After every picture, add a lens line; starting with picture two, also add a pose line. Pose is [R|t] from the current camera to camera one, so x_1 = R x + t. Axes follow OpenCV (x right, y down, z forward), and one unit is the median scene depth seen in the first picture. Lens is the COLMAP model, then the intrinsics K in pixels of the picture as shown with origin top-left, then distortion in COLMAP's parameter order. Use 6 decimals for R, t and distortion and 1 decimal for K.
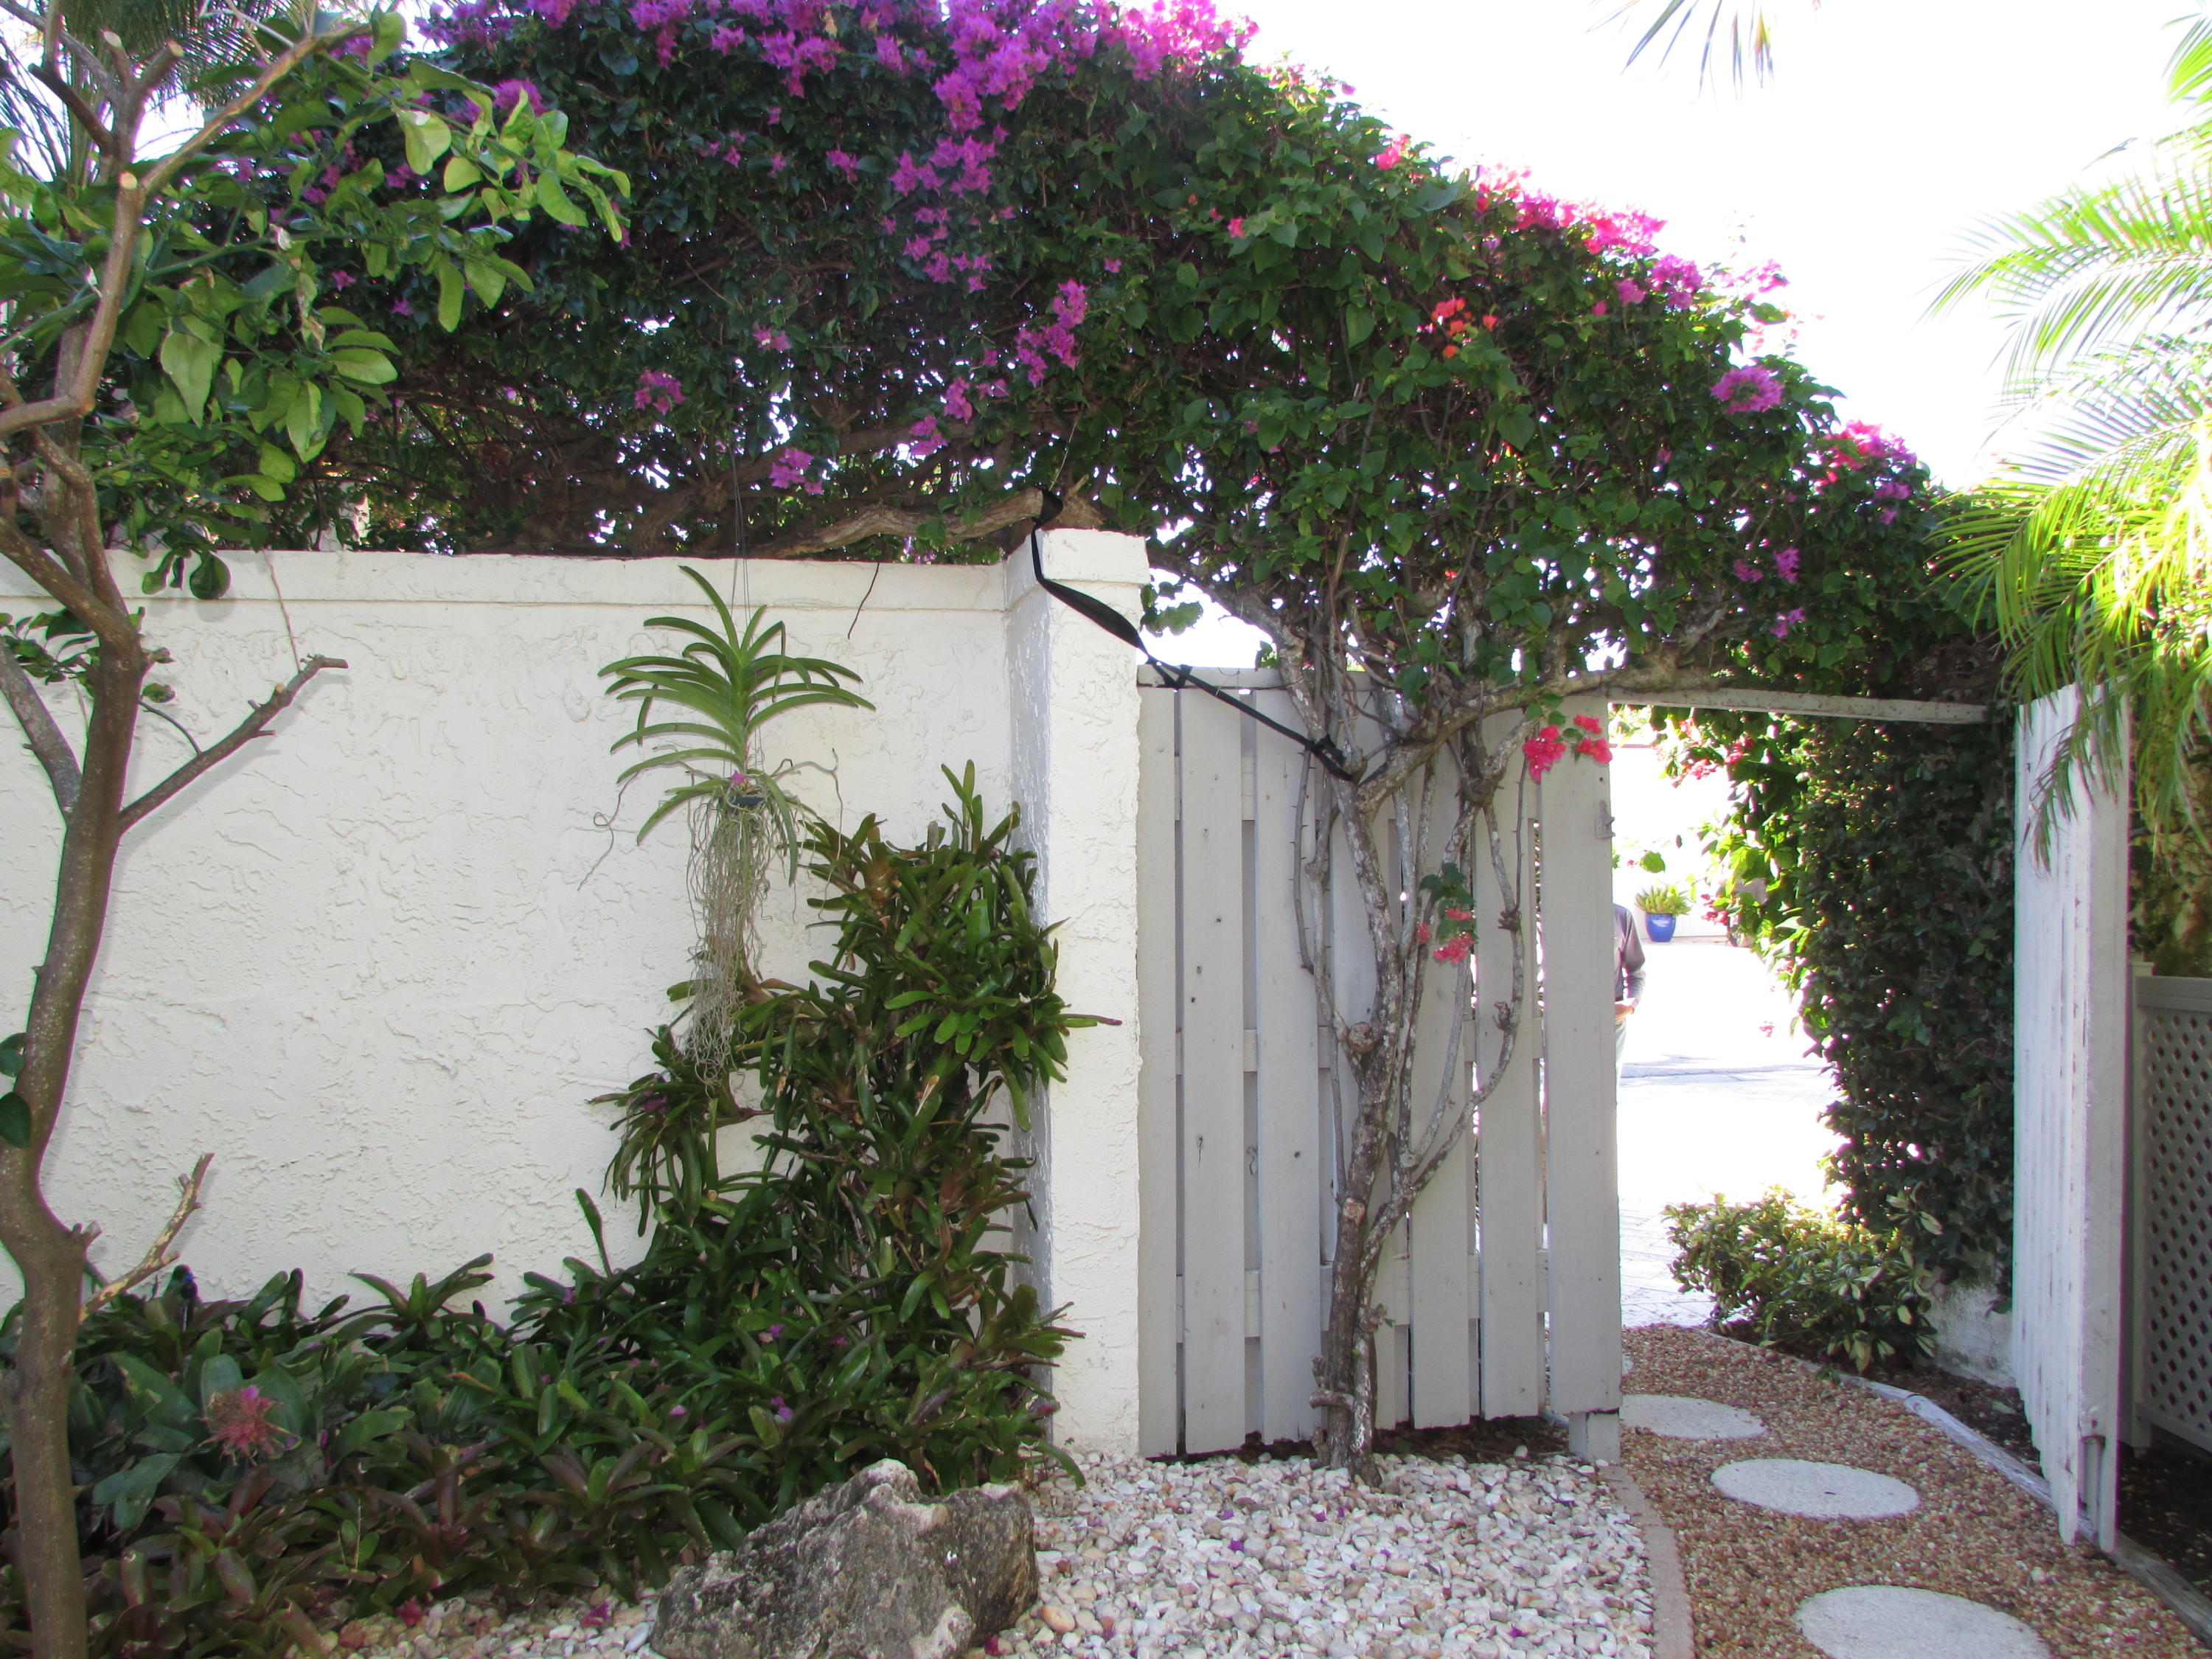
lens RADIAL K [[1750.8, 0, 1097.0], [0, 1750.8, 835.4], [0, 0, 1]] dist [-0.009047, 0.004620]
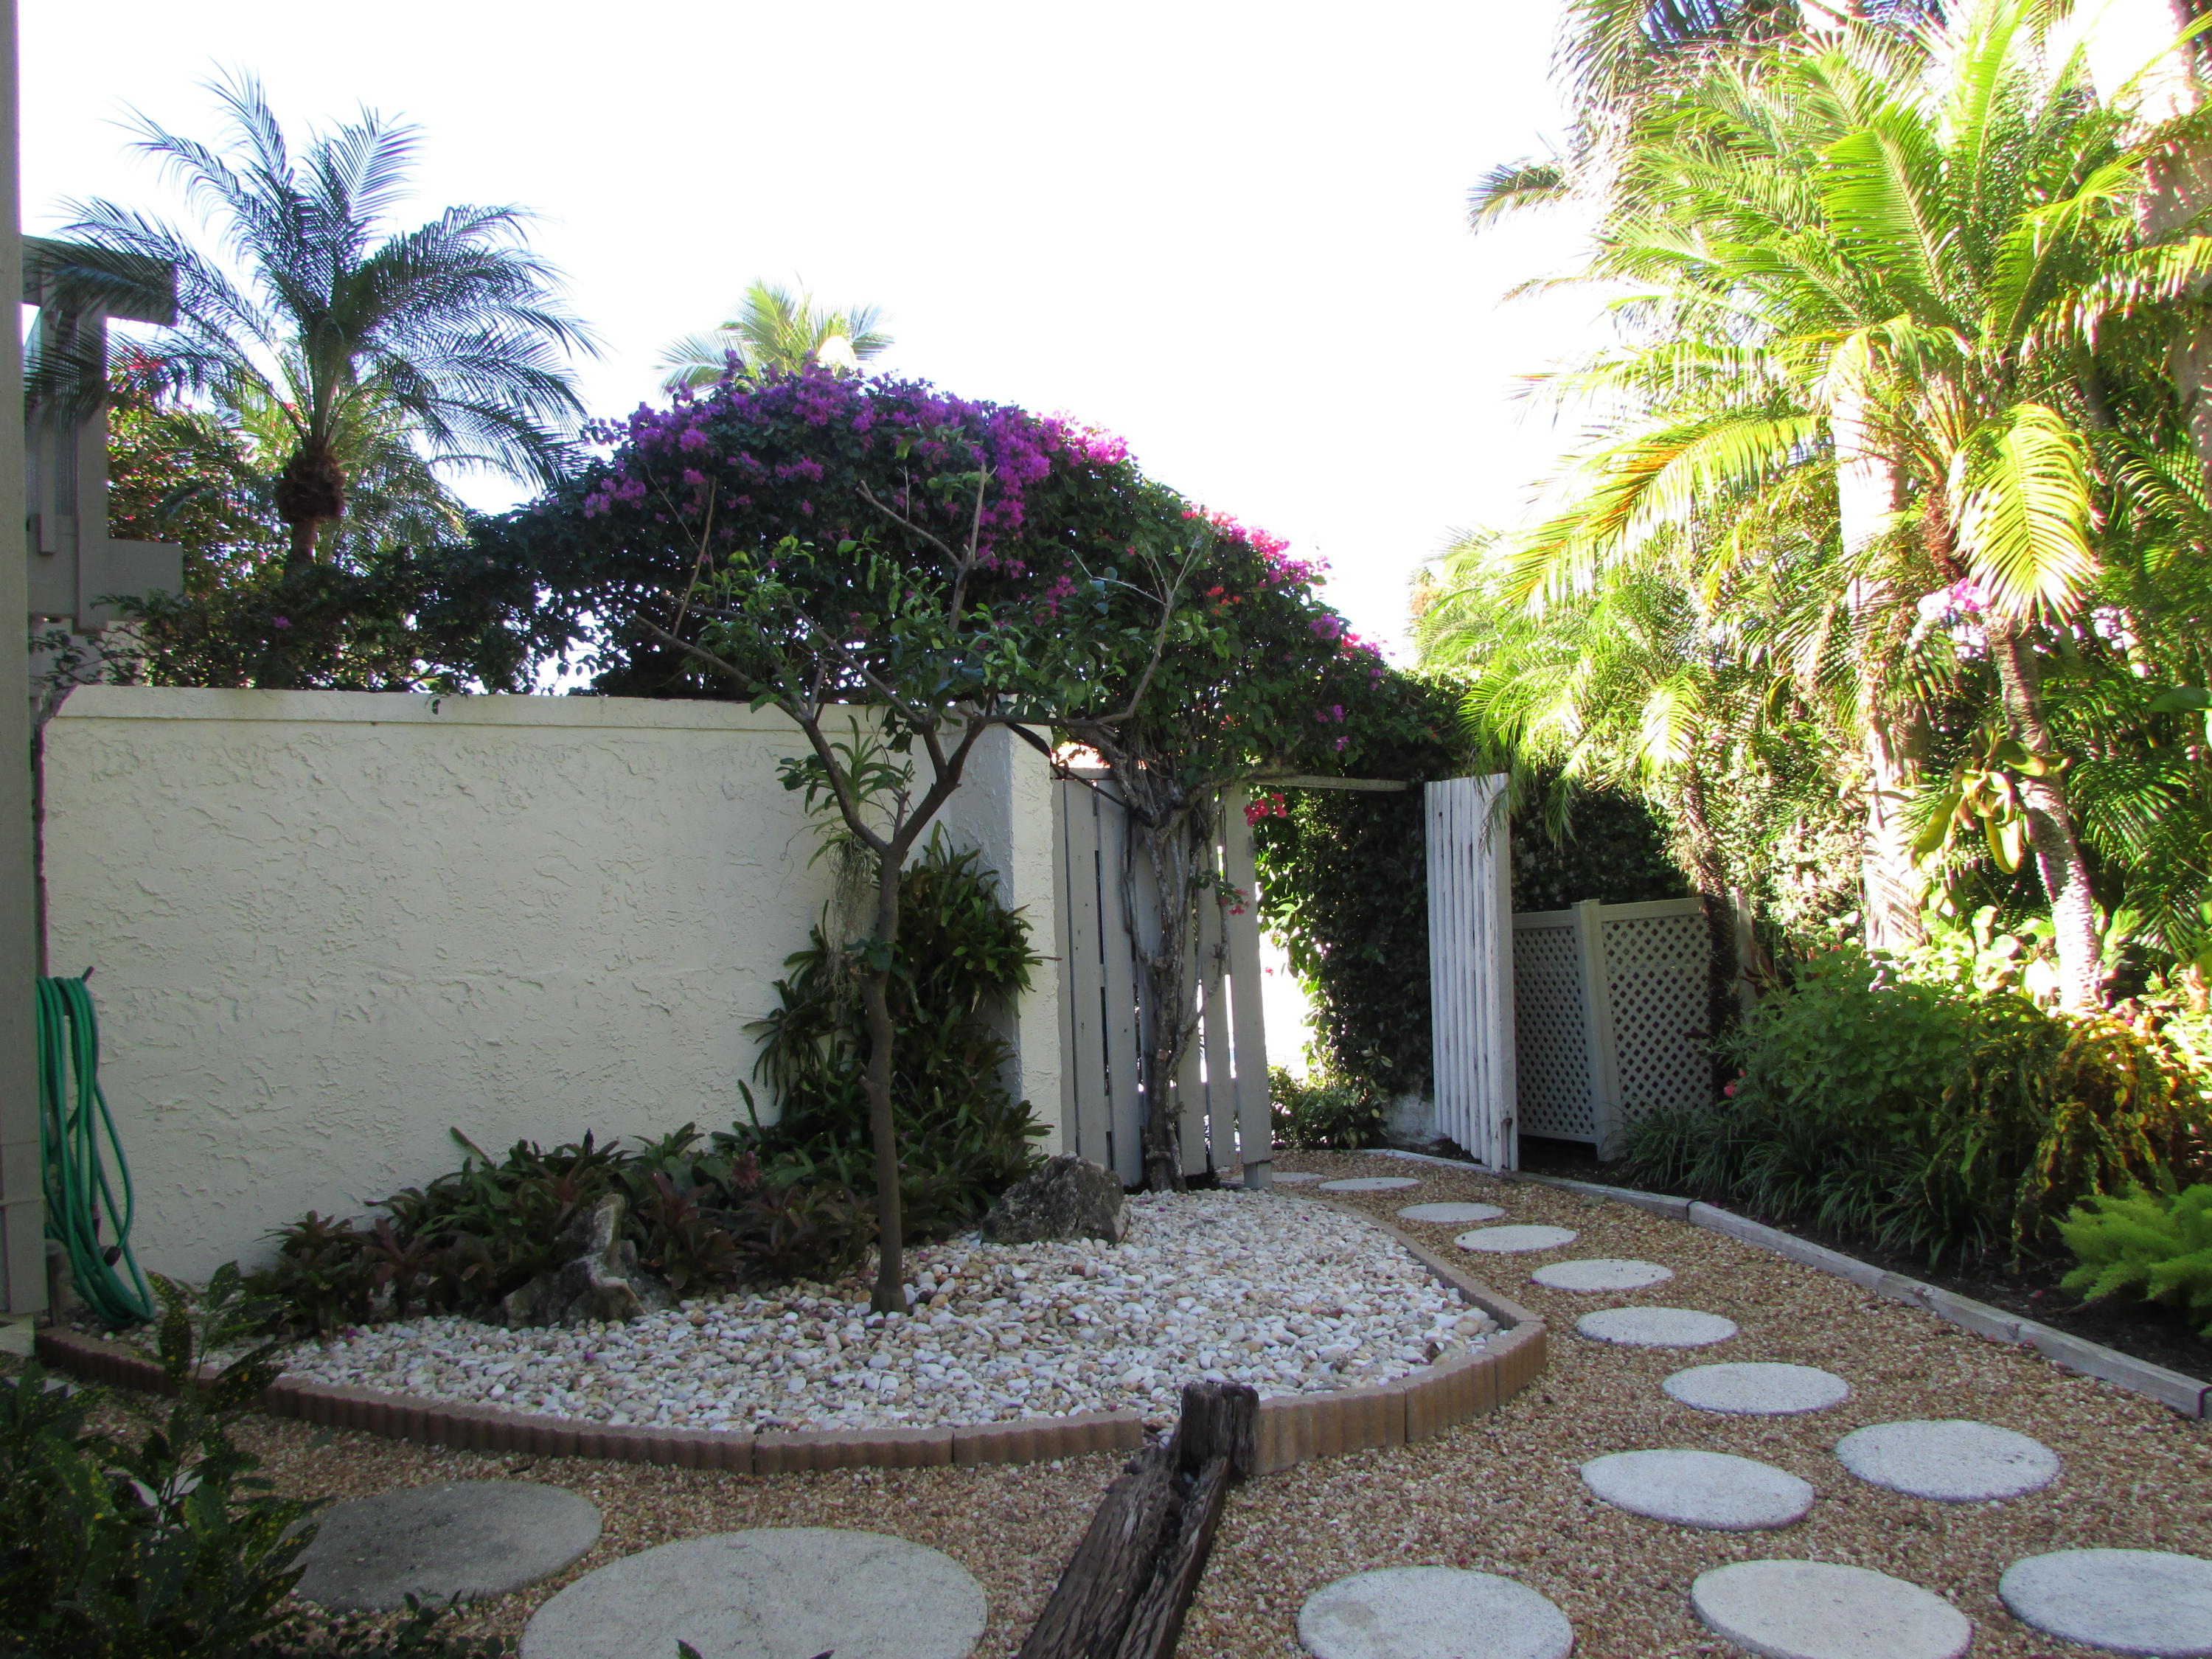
lens RADIAL K [[1750.8, 0, 1111.6], [0, 1750.8, 826.4], [0, 0, 1]] dist [-0.009047, 0.004620]
pose [[0.903121, -0.015676, 0.429101, -0.691257], [0.029565, 0.999232, -0.025722, 0.014580], [-0.428368, 0.035916, 0.902890, -0.666619]]
